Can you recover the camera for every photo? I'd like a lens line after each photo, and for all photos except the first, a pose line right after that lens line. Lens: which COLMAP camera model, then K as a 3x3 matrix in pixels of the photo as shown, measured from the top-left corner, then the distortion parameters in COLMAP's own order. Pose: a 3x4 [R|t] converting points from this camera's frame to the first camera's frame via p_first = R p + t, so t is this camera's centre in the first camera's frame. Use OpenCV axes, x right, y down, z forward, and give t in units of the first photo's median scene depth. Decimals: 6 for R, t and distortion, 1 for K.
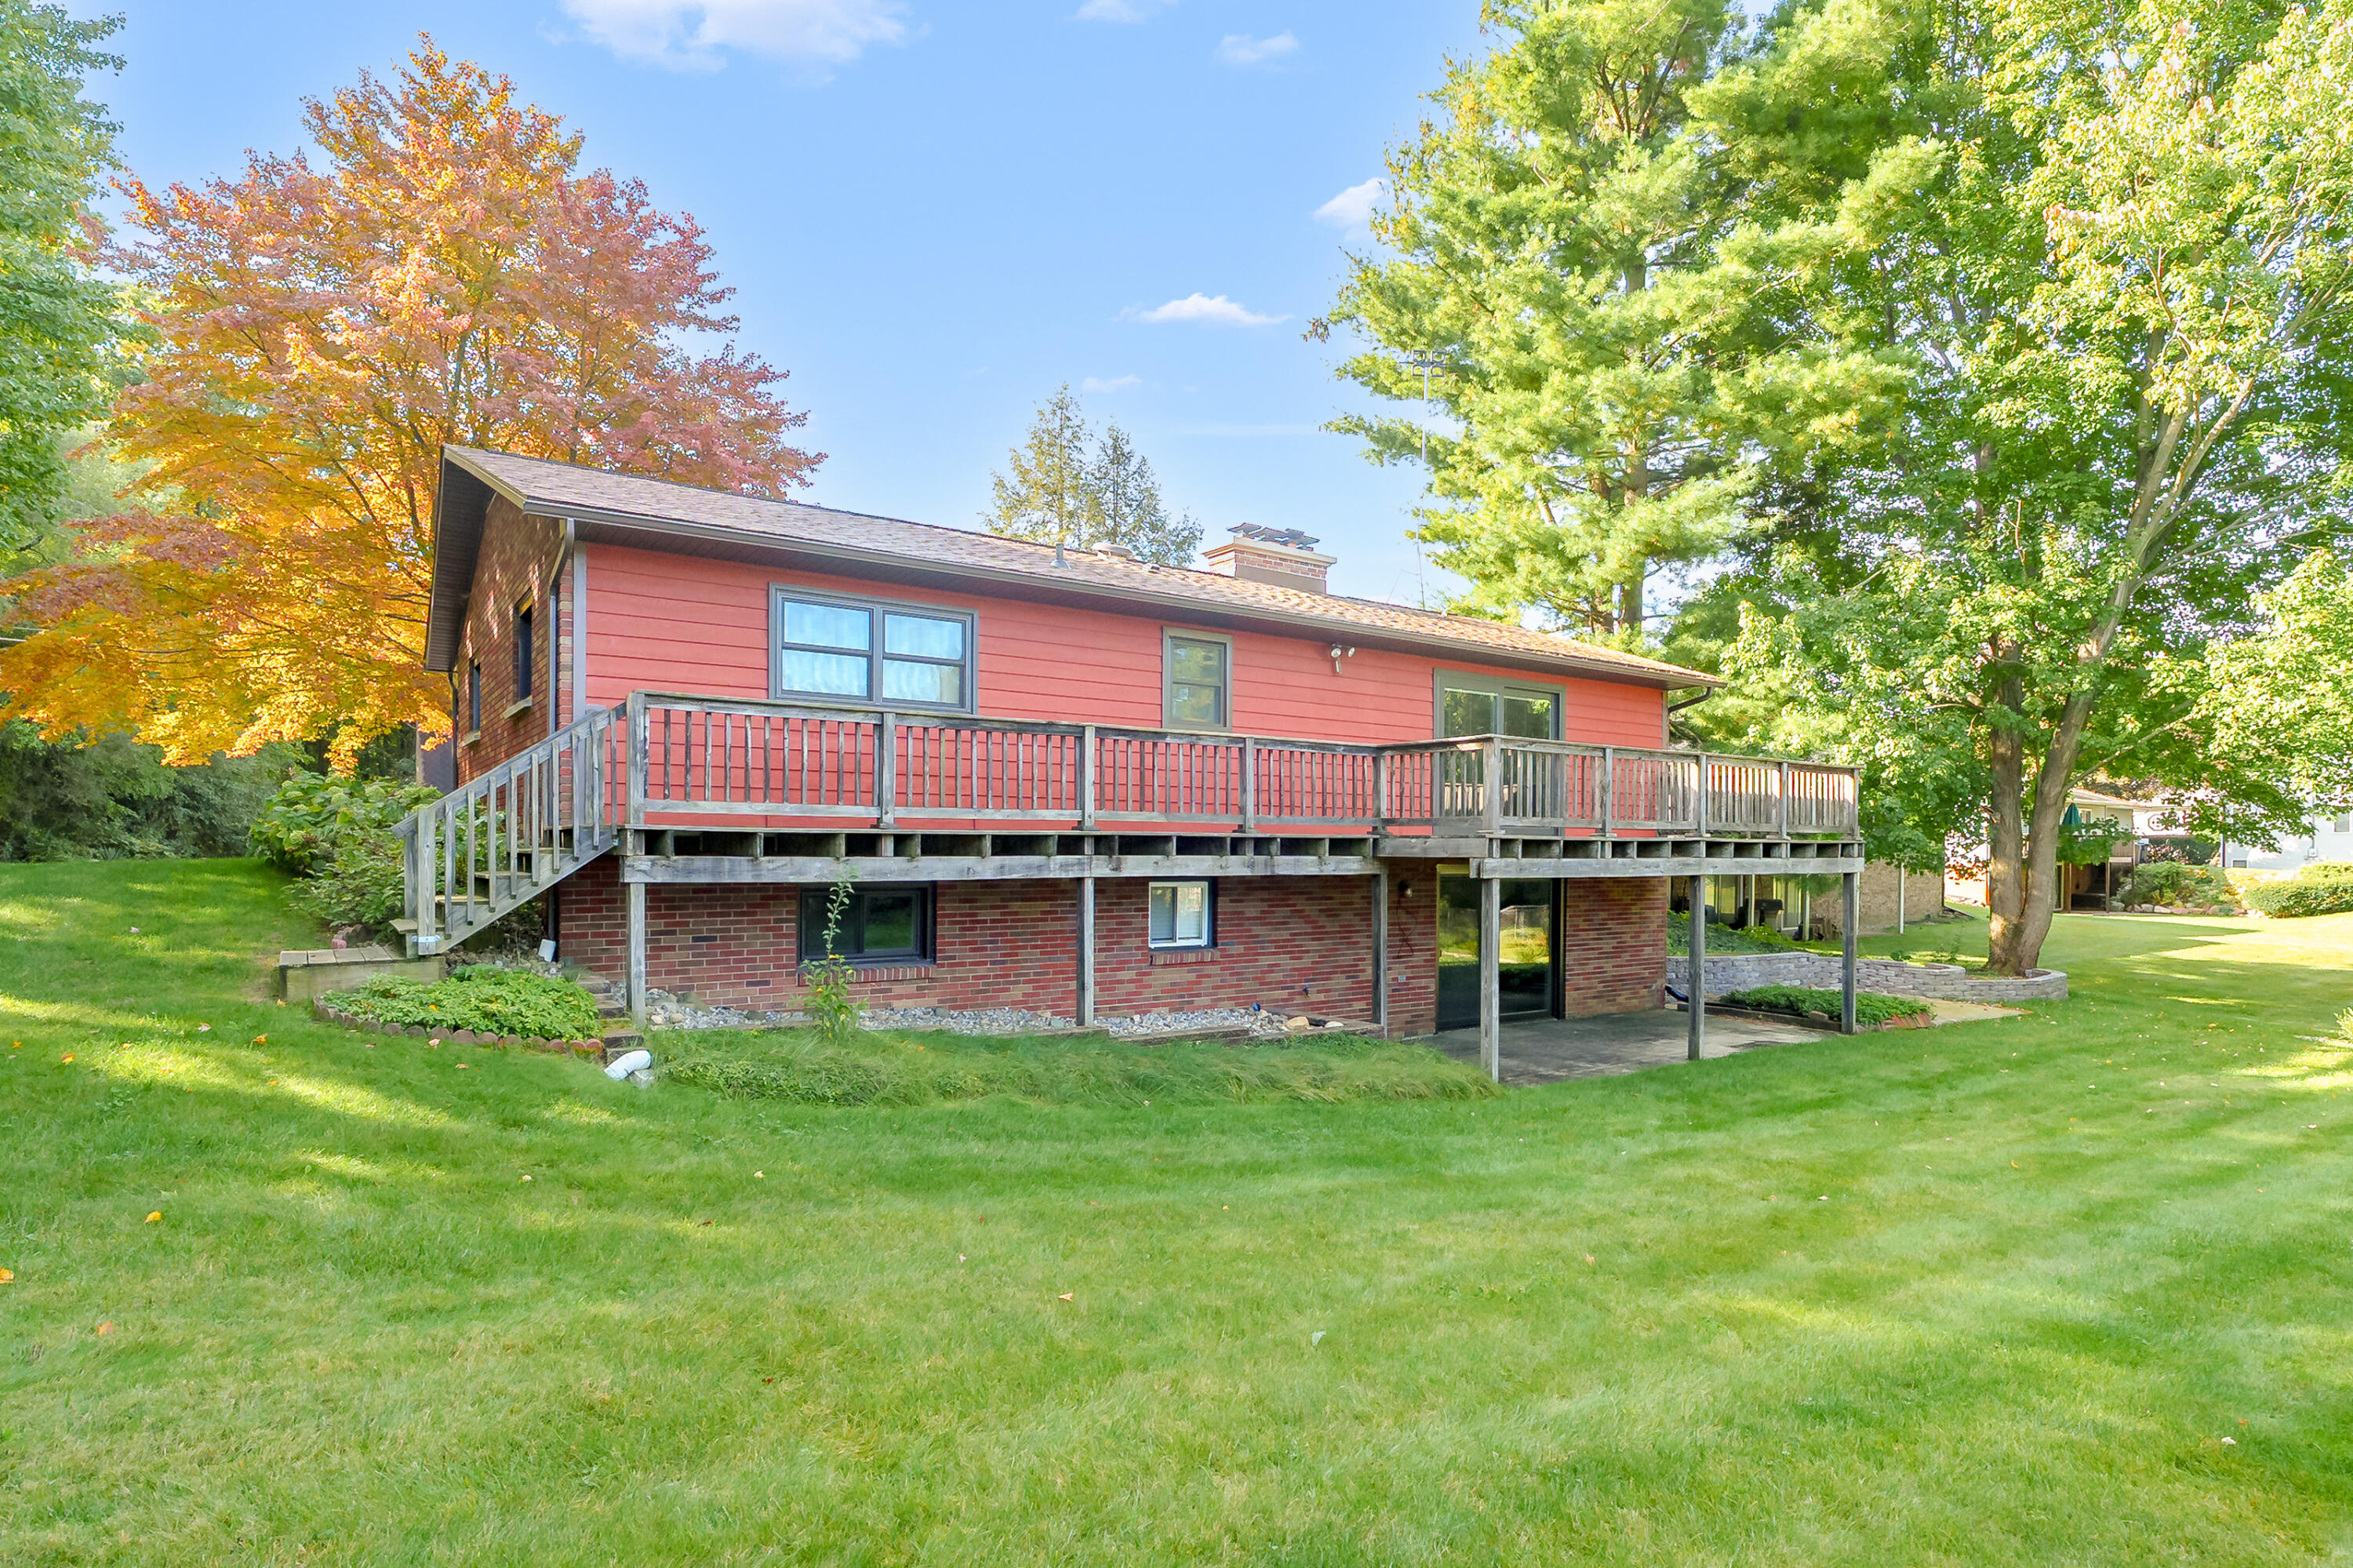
lens RADIAL K [[1072.2, 0, 1175.1], [0, 1072.2, 795.6], [0, 0, 1]] dist [-0.003719, 0.000046]
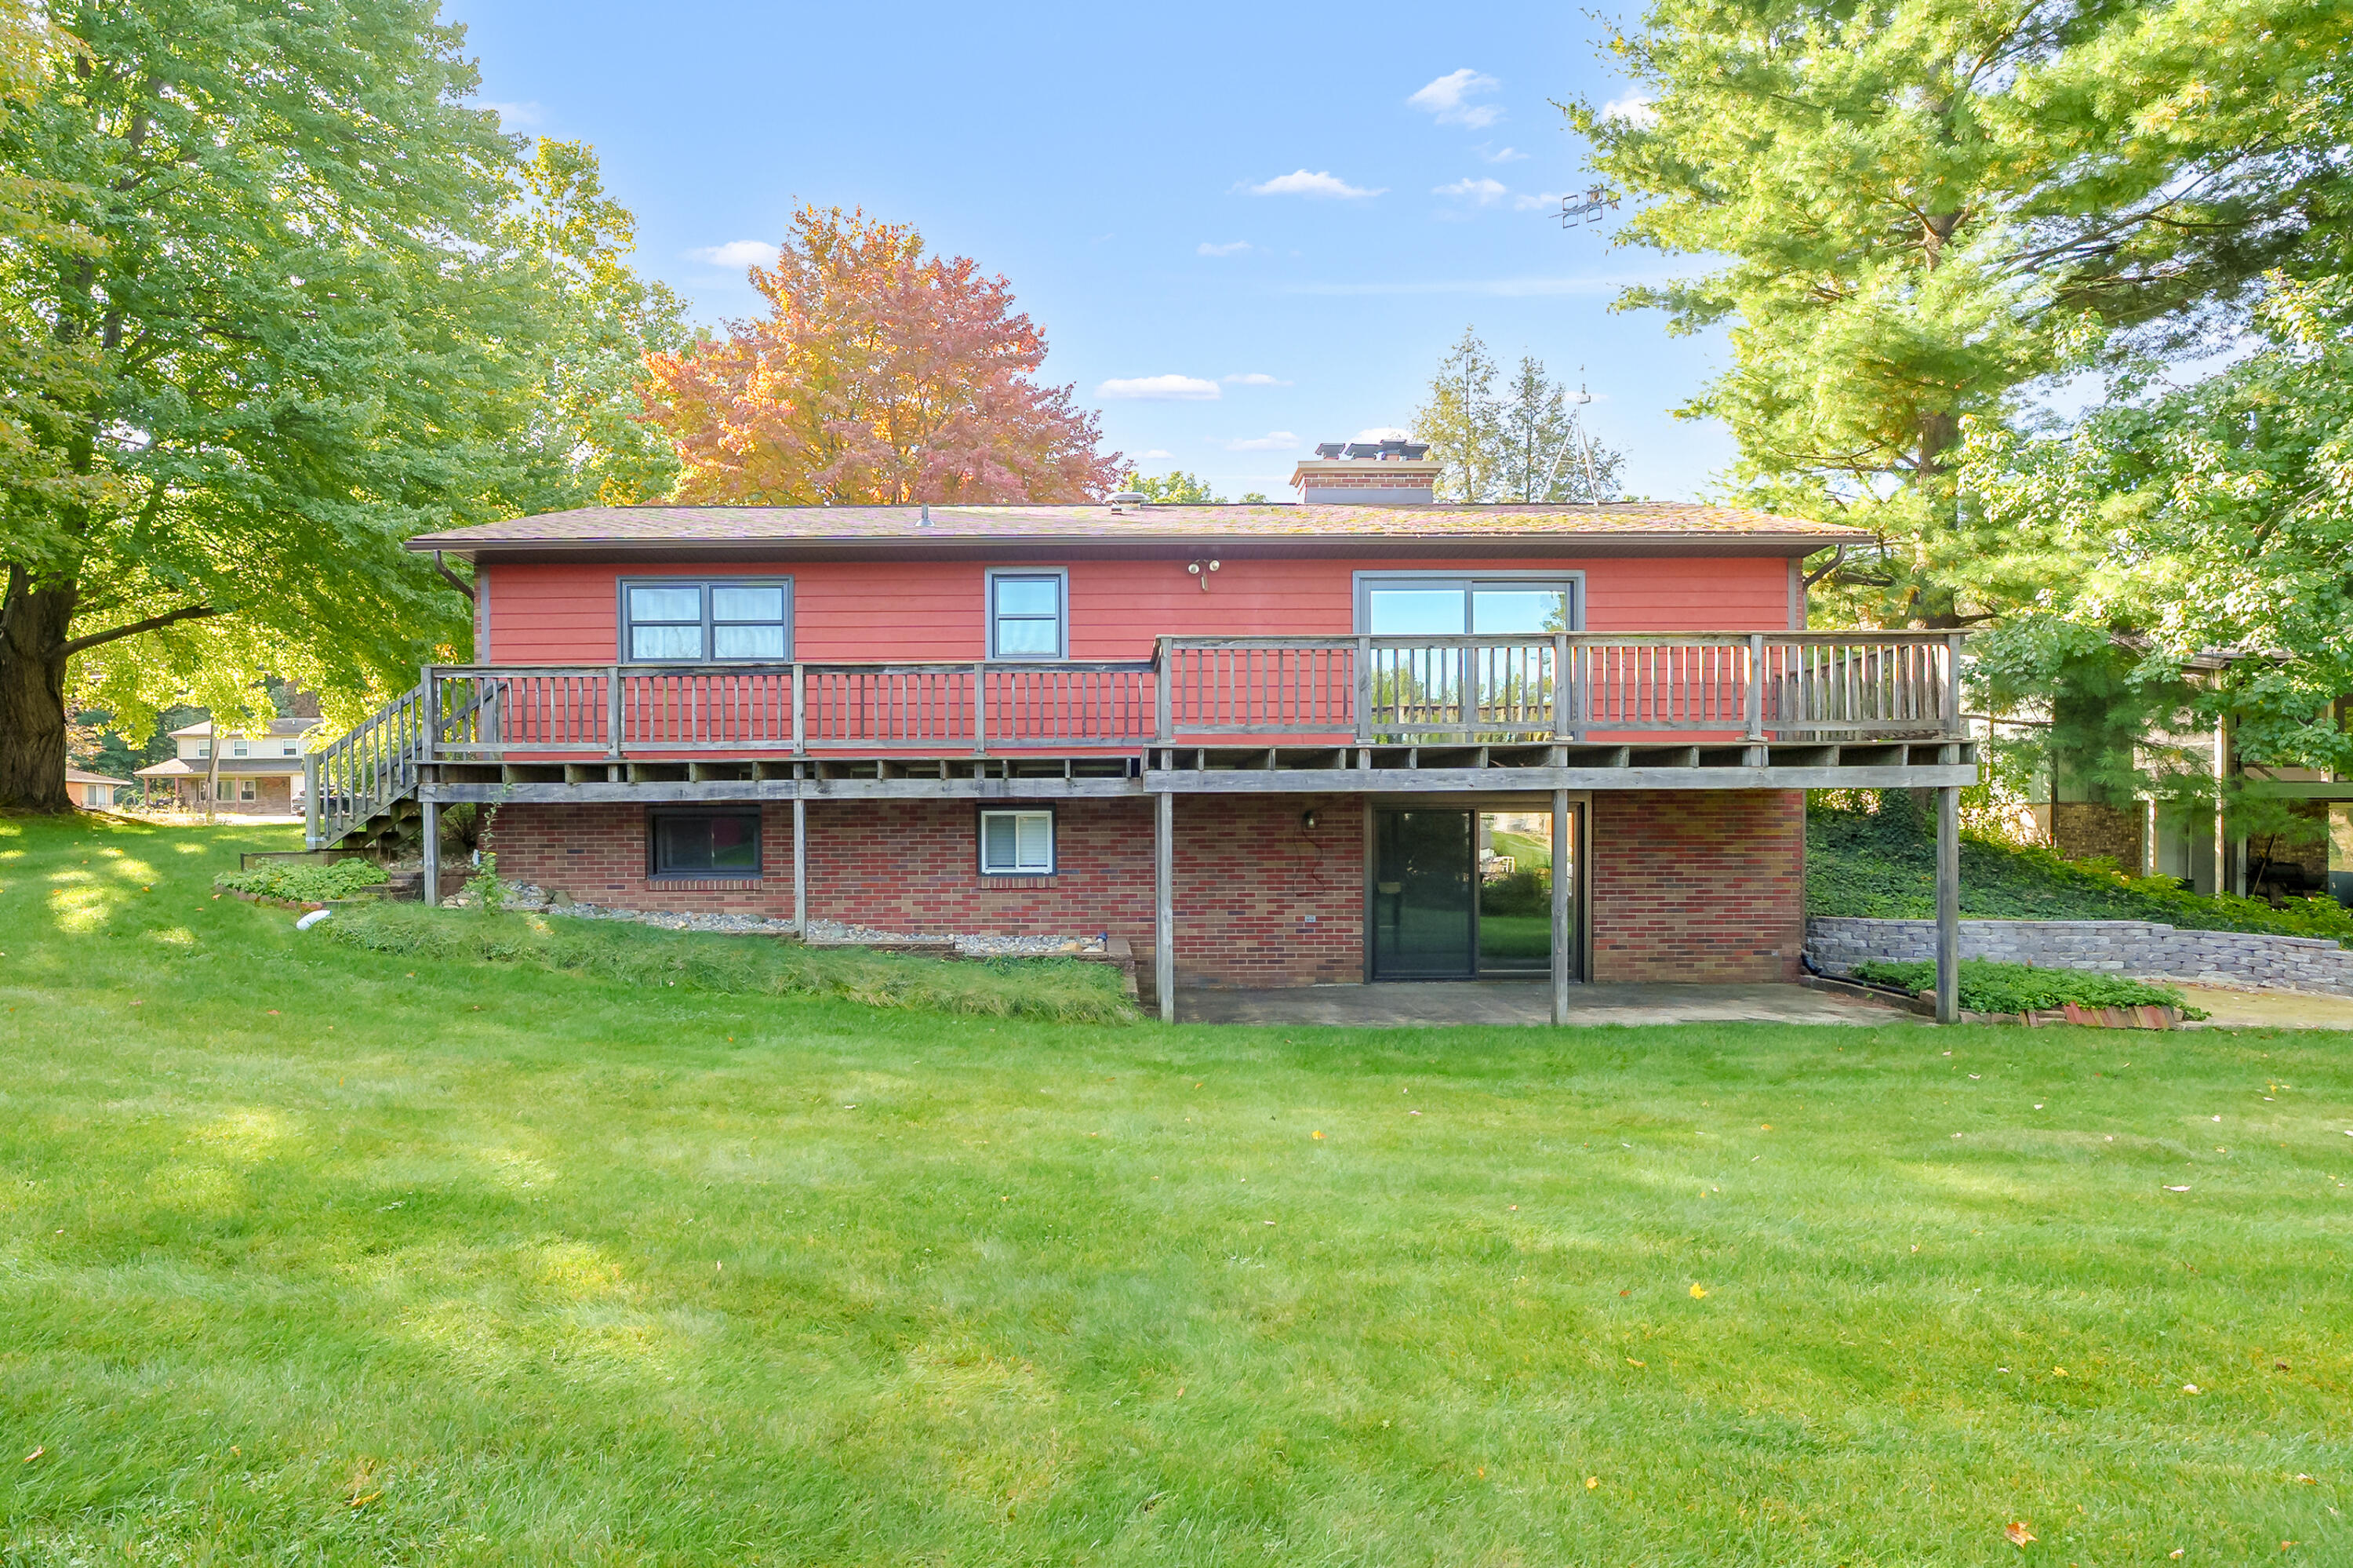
lens RADIAL K [[1064.0, 0, 1176.5], [0, 1064.0, 784.0], [0, 0, 1]] dist [-0.005188, 0.000306]
pose [[0.853751, -0.032917, -0.519640, 0.758336], [0.038978, 0.999240, 0.000742, 0.067749], [0.519221, -0.020888, 0.854385, 0.229233]]
